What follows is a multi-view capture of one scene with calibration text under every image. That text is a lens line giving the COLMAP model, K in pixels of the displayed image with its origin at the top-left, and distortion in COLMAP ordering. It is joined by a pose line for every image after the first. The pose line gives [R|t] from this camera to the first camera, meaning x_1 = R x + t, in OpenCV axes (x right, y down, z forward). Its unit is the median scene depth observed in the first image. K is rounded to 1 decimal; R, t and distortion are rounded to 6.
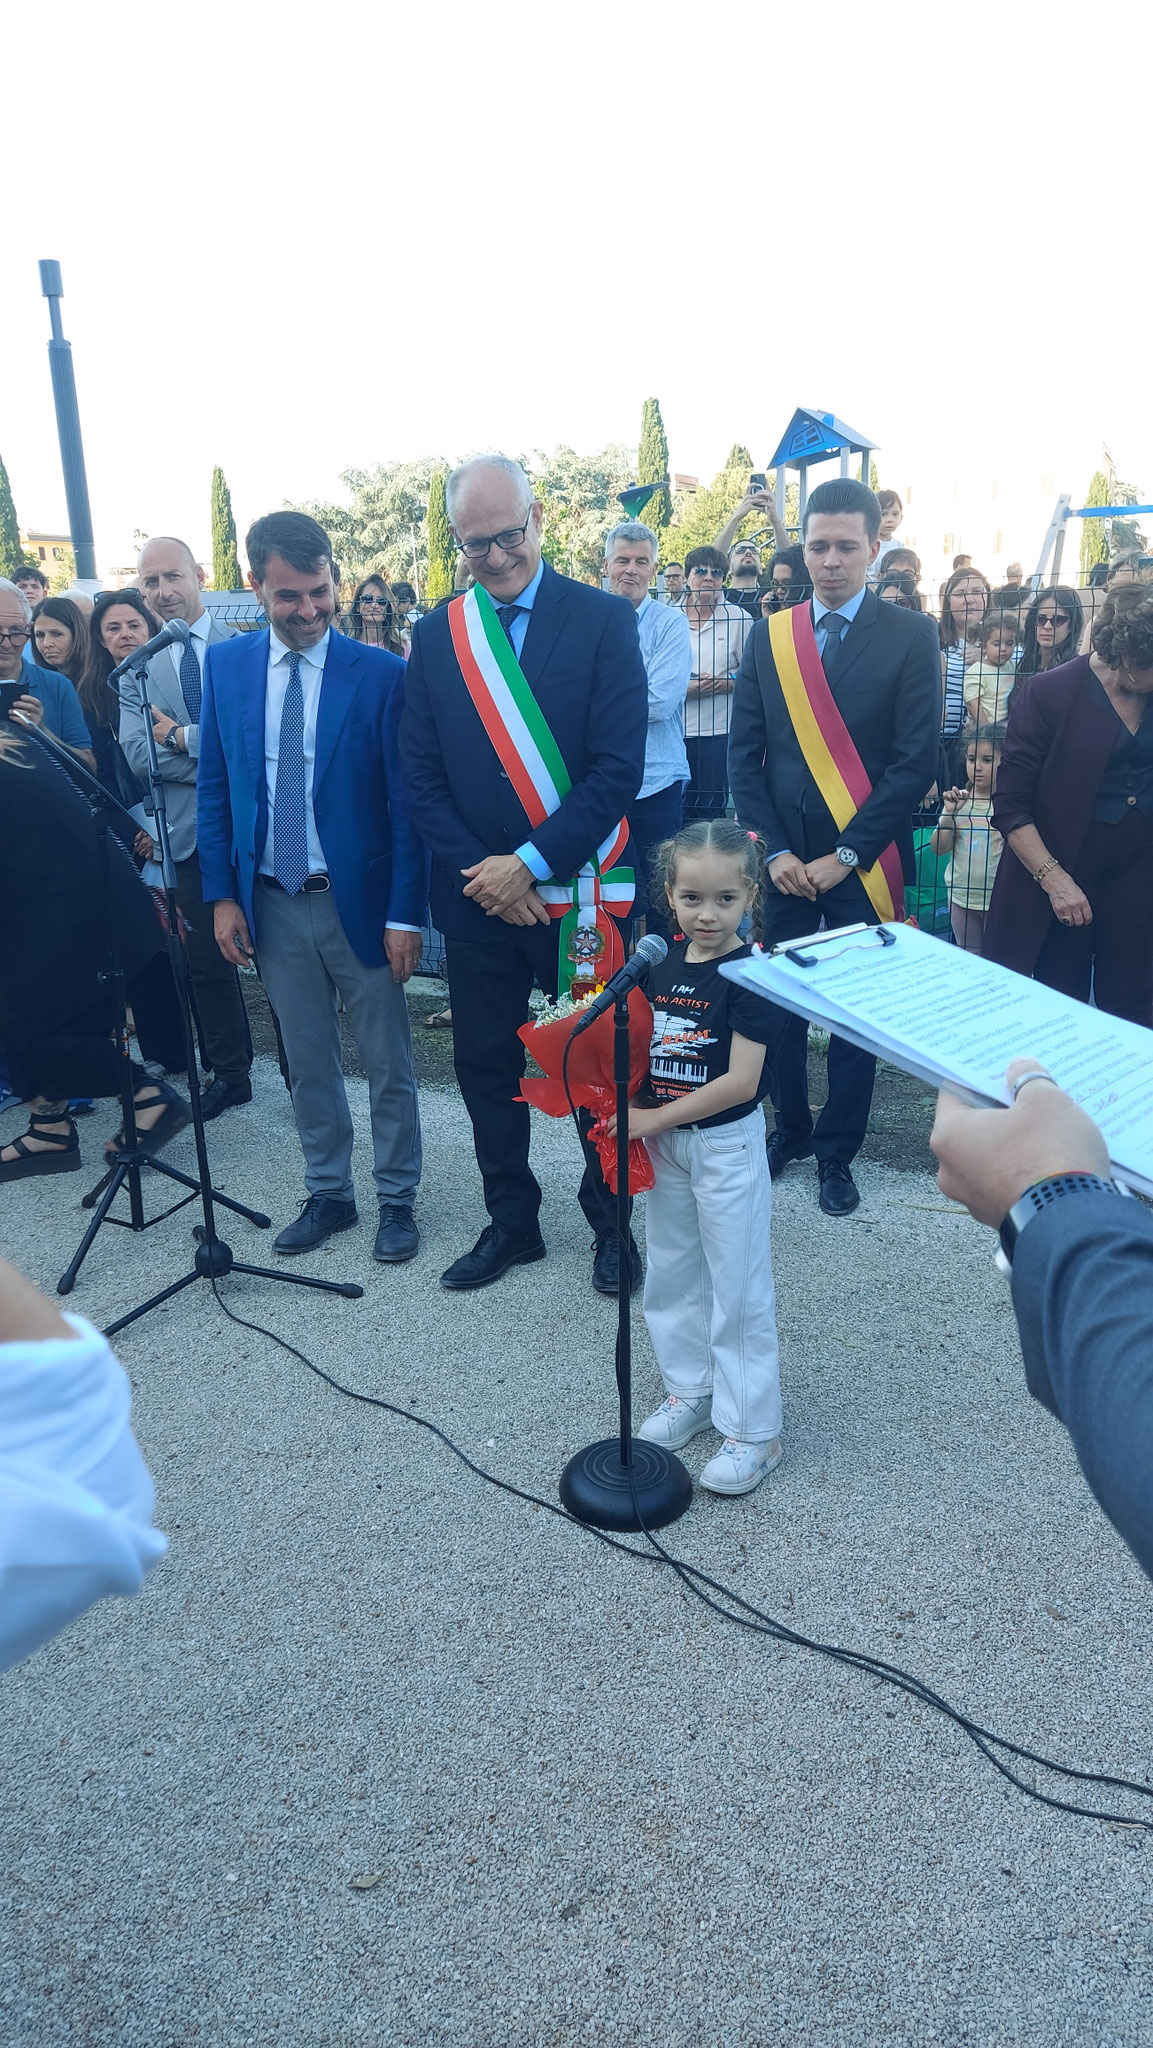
lens RADIAL K [[1477.1, 0, 618.7], [0, 1477.1, 990.6], [0, 0, 1]] dist [0.043103, -0.049591]
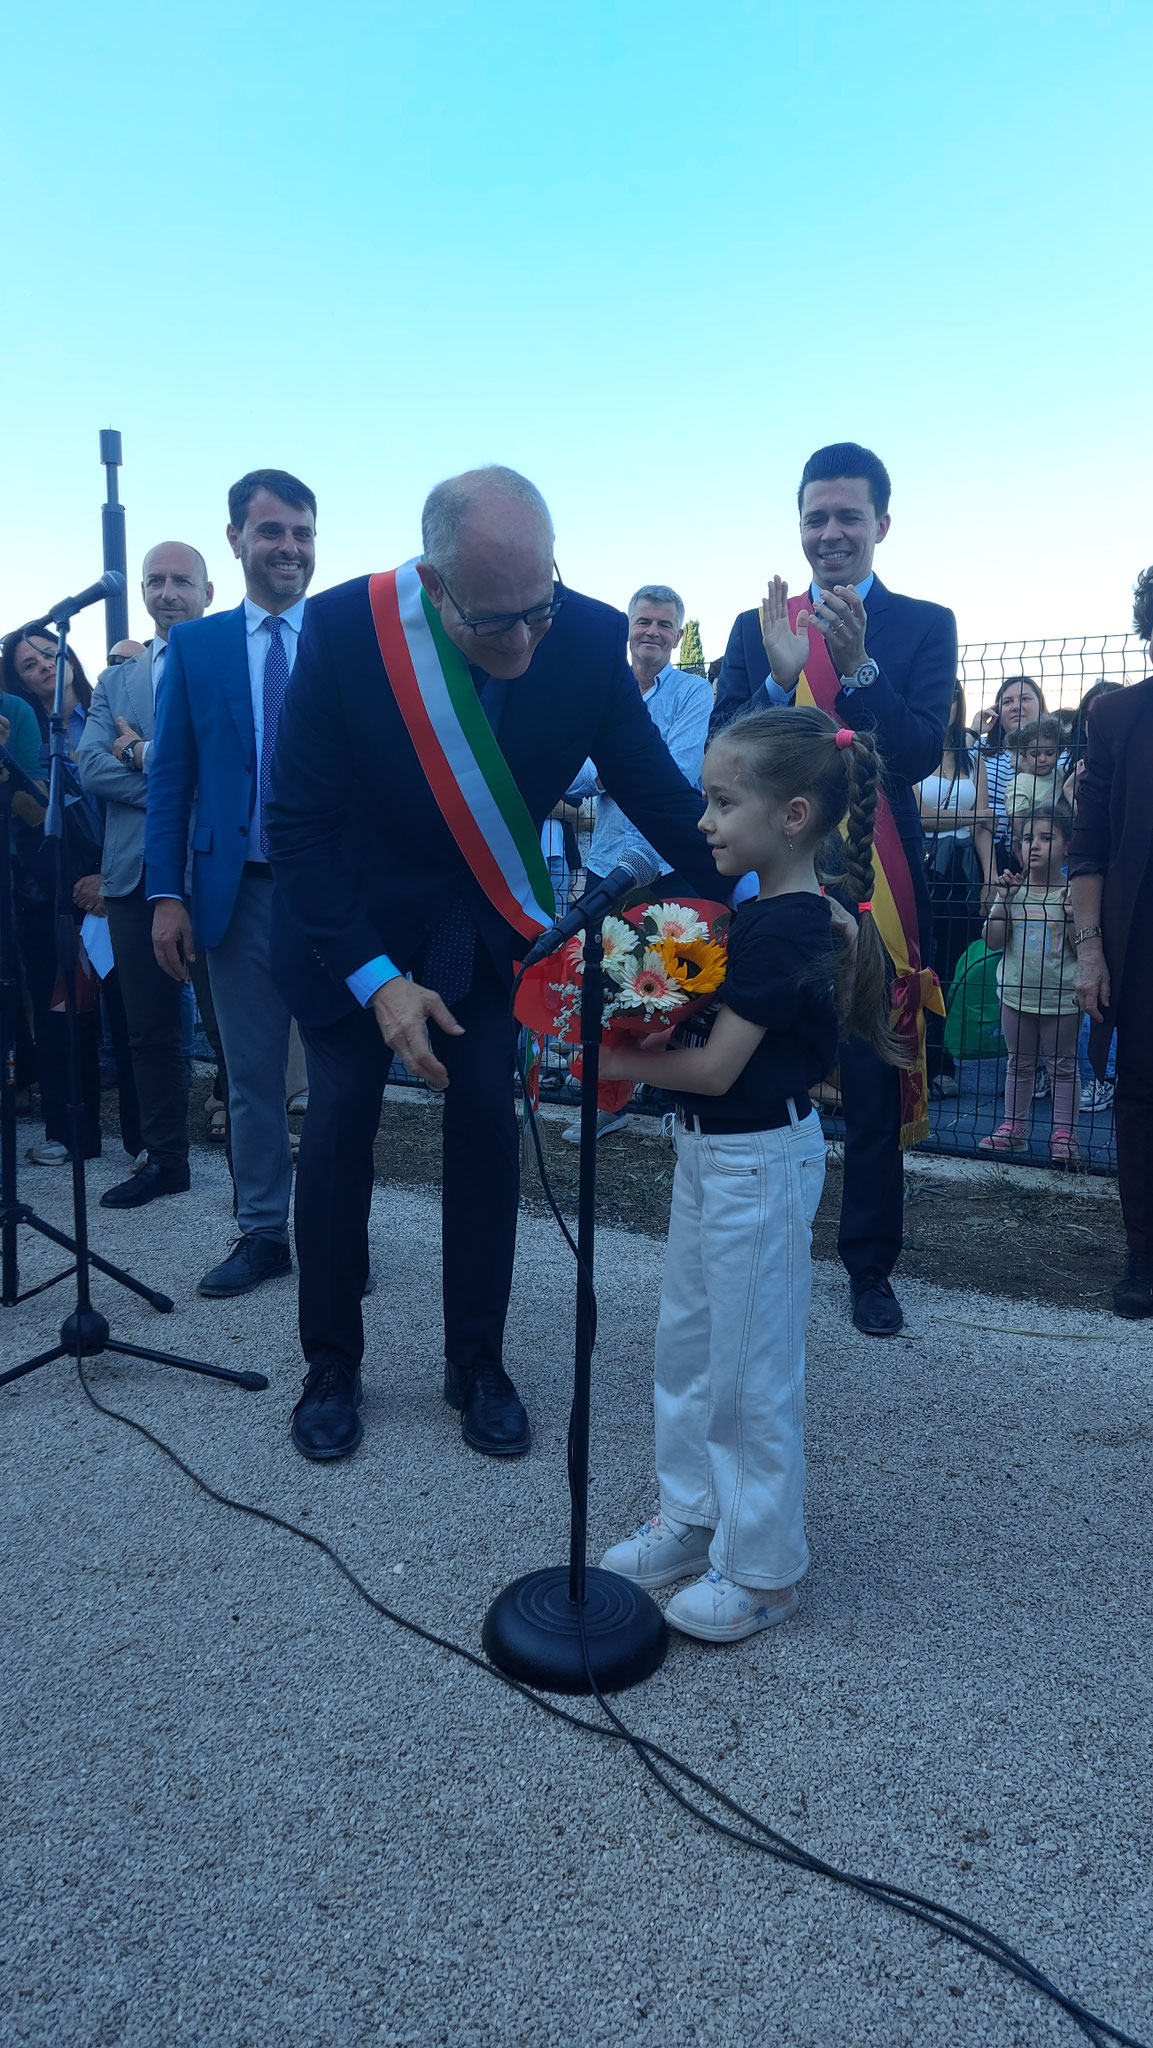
lens RADIAL K [[1472.9, 0, 620.7], [0, 1472.9, 988.8], [0, 0, 1]] dist [0.047216, -0.054093]
pose [[0.999032, 0.039950, -0.018413, 0.026363], [-0.042142, 0.989222, -0.140228, 0.121974], [0.012612, 0.140868, 0.989948, 0.238722]]
